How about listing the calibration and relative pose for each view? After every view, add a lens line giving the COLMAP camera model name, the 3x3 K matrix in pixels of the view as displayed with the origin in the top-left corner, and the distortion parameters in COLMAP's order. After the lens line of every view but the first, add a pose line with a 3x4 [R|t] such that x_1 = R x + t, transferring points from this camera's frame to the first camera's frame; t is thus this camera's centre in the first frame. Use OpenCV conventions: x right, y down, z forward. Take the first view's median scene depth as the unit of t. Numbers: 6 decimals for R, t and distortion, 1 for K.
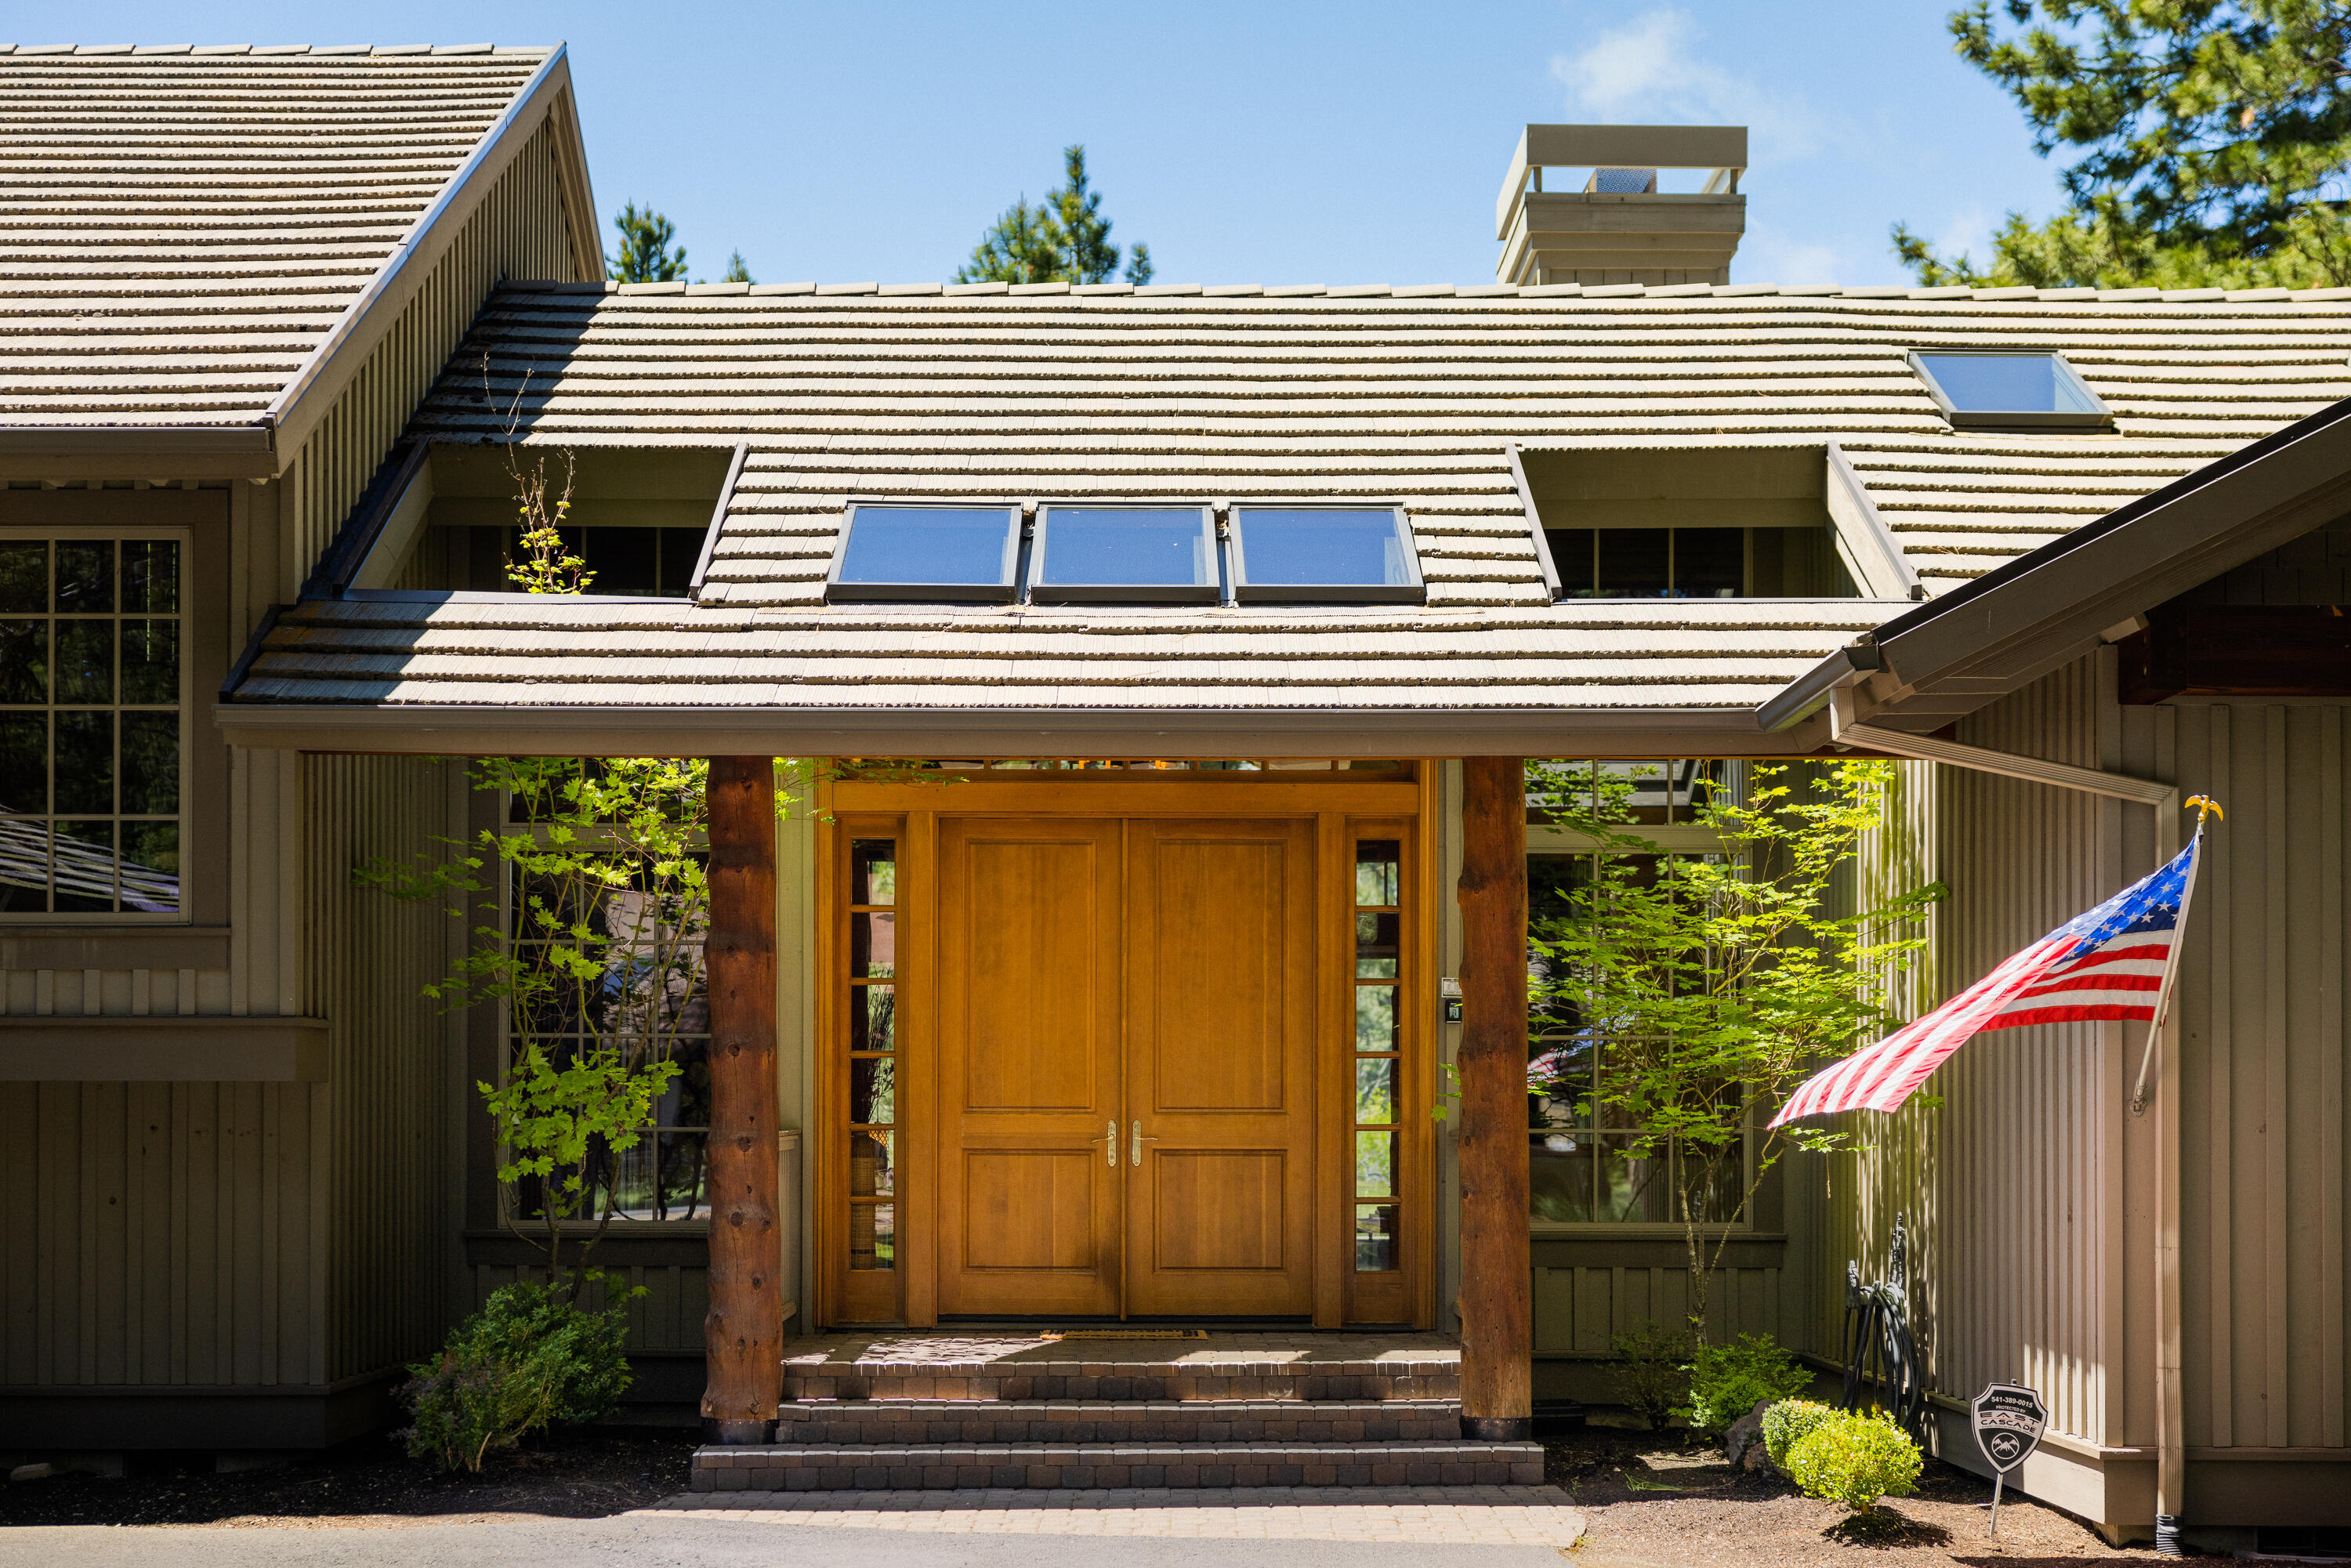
lens RADIAL K [[3652.1, 0, 1175.6], [0, 3652.1, 1061.6], [0, 0, 1]] dist [-0.019919, 0.081284]
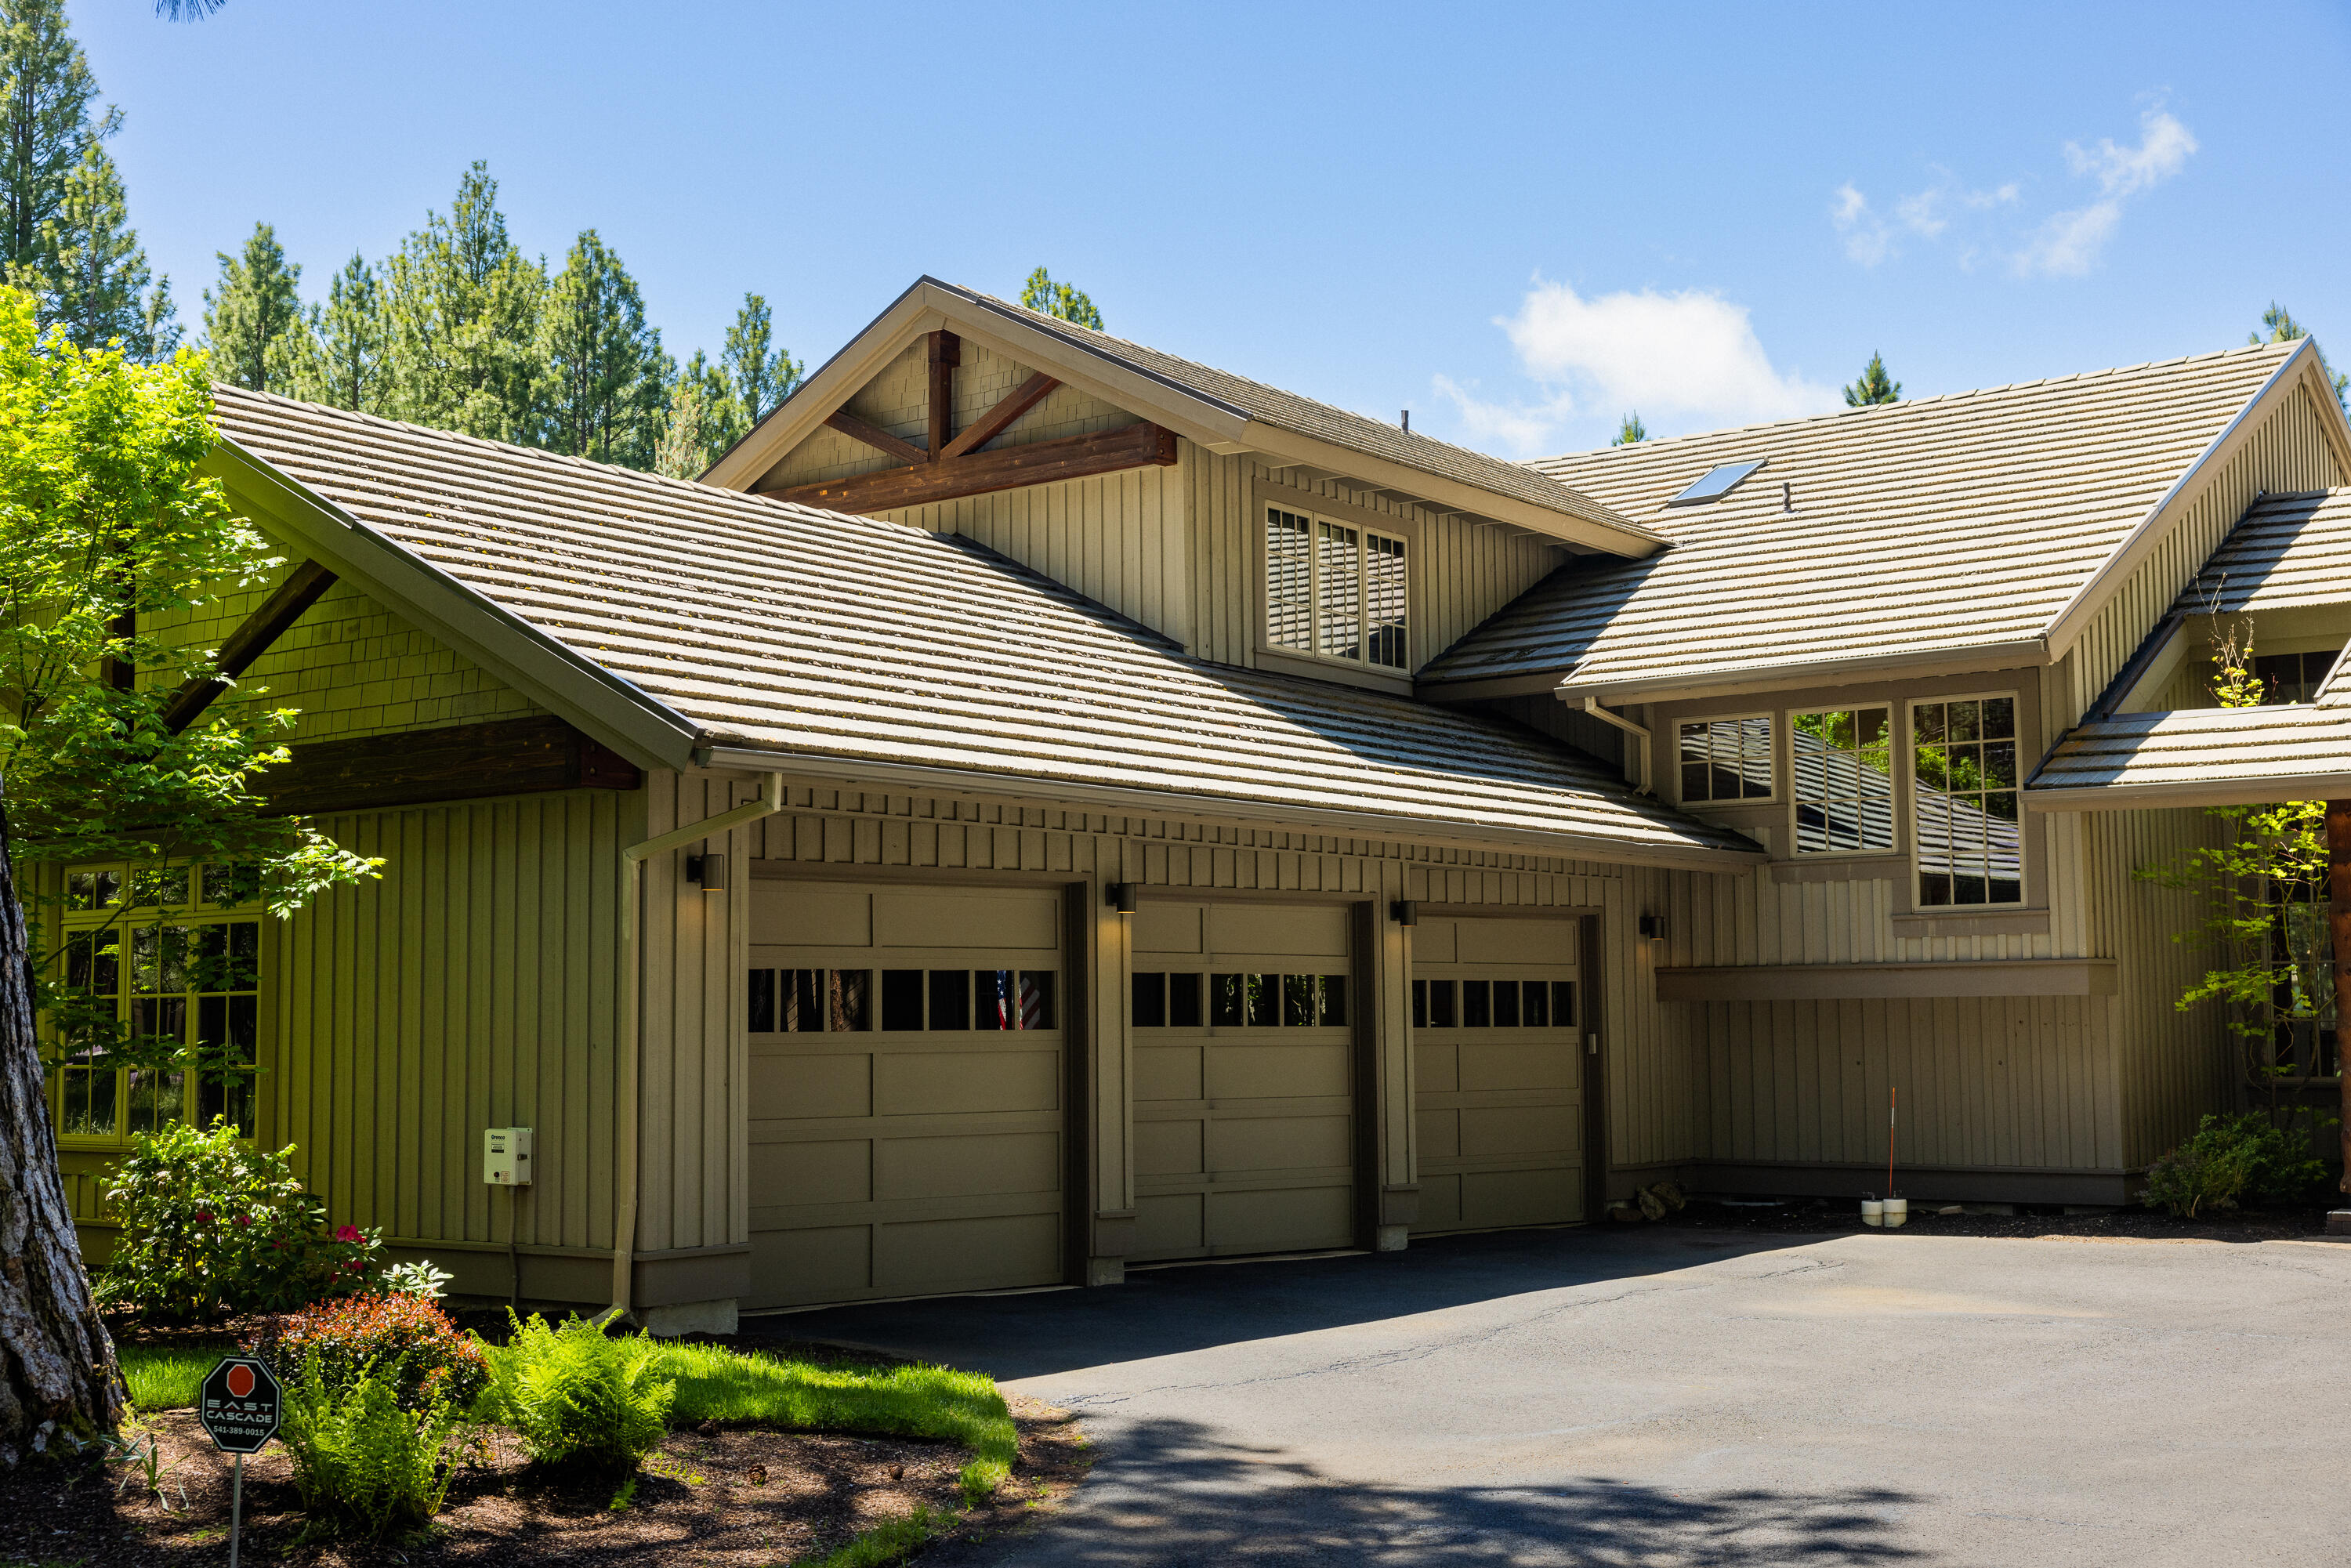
lens RADIAL K [[2691.5, 0, 1175.5], [0, 2691.5, 784.0], [0, 0, 1]] dist [-0.003468, -0.005413]
pose [[0.782228, -0.064514, -0.619643, 0.229848], [0.019598, 0.996680, -0.079030, -0.002121], [0.622684, 0.049676, 0.780895, -0.306700]]
